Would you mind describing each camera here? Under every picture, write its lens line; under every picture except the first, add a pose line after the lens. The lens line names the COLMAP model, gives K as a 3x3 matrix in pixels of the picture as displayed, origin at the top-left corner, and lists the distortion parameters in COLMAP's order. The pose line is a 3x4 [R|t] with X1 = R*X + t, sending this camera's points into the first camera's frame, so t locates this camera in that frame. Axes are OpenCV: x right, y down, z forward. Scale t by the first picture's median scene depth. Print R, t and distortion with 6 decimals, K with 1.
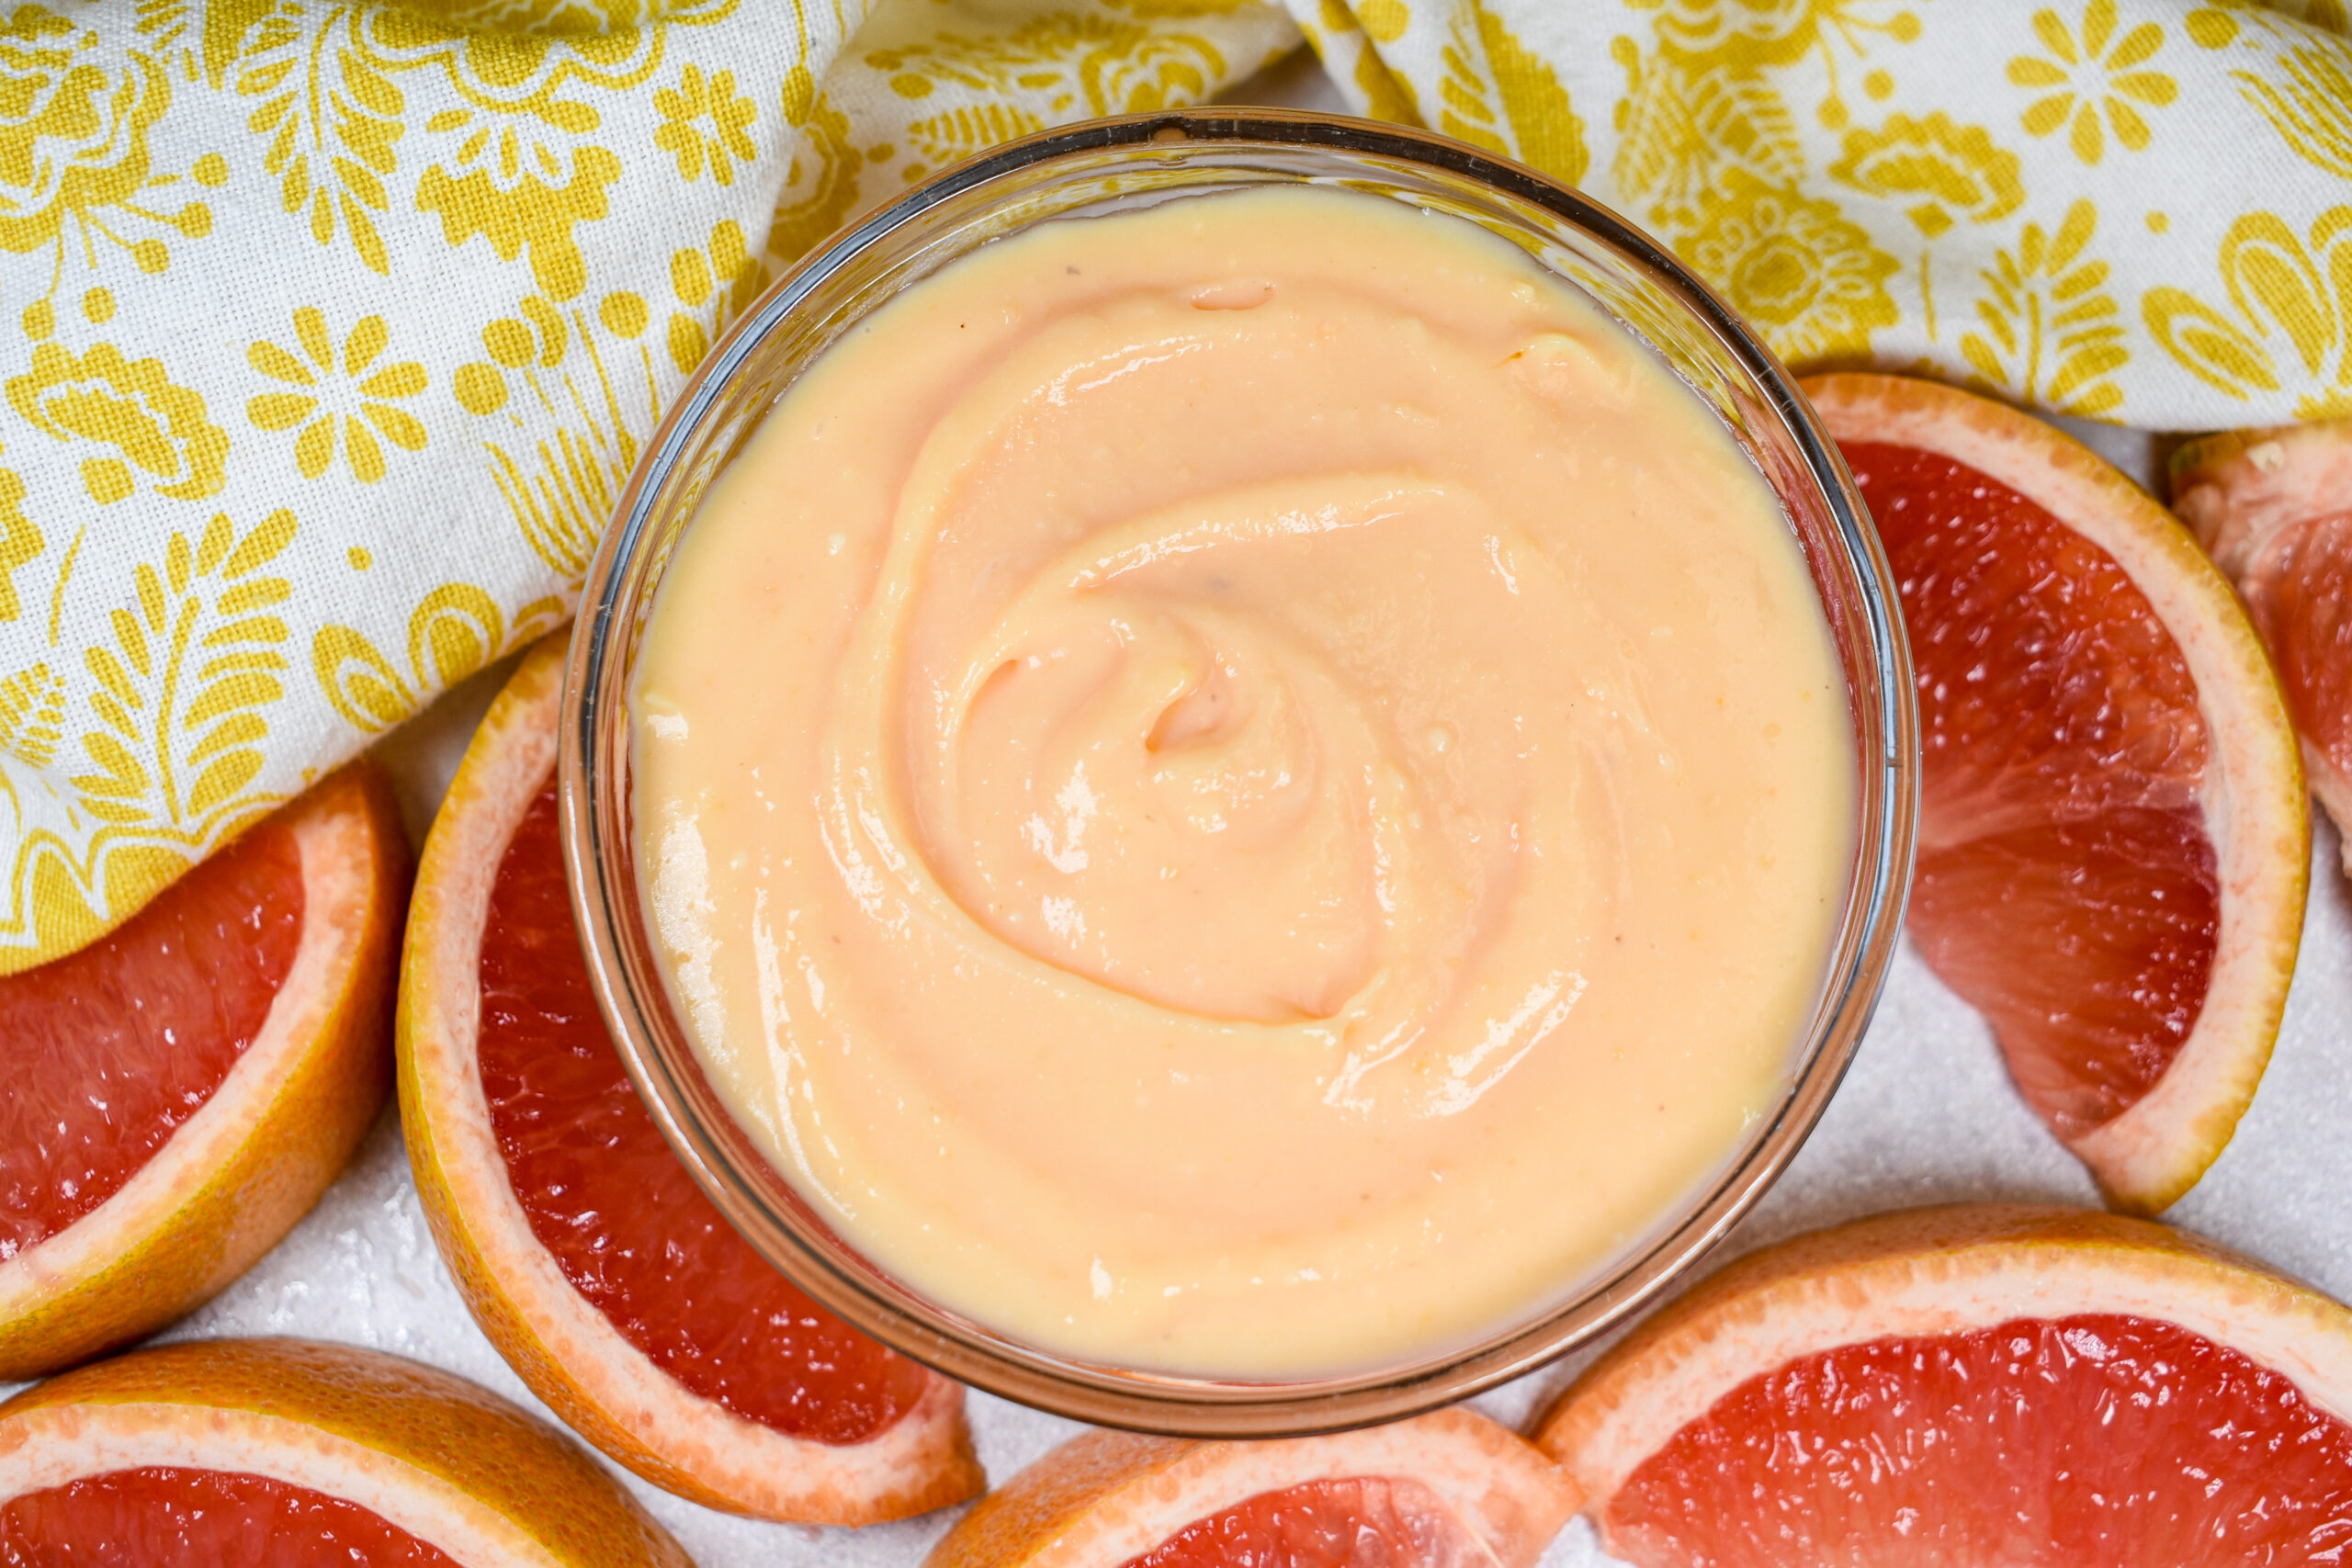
lens RADIAL K [[2788.8, 0, 1170.4], [0, 2788.8, 779.5], [0, 0, 1]] dist [-0.028692, 0.000000]
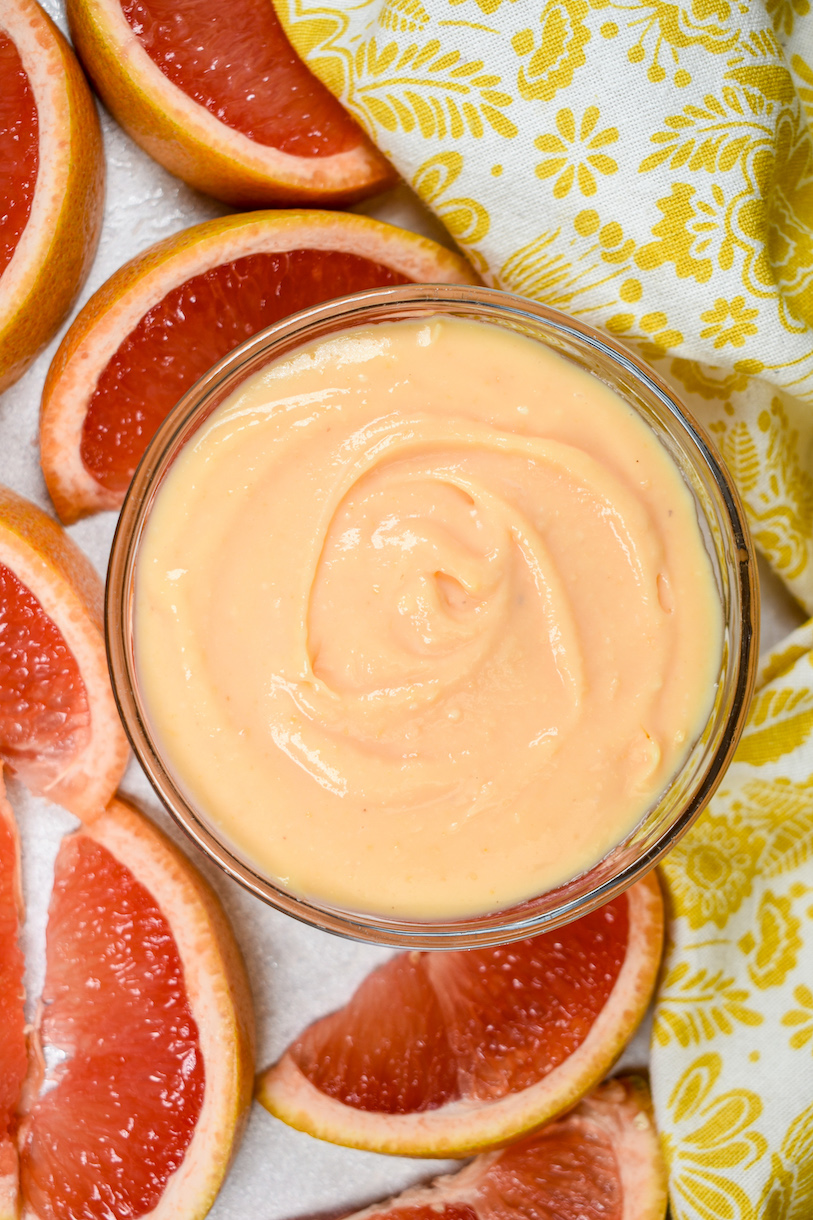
lens RADIAL K [[1772.2, 0, 406.1], [0, 1772.2, 612.6], [0, 0, 1]] dist [-0.028151, 0.000000]
pose [[0.093216, 0.995587, 0.010825, 0.004570], [-0.994892, 0.092717, 0.039910, -0.035130], [0.038731, -0.014490, 0.999145, -0.271931]]
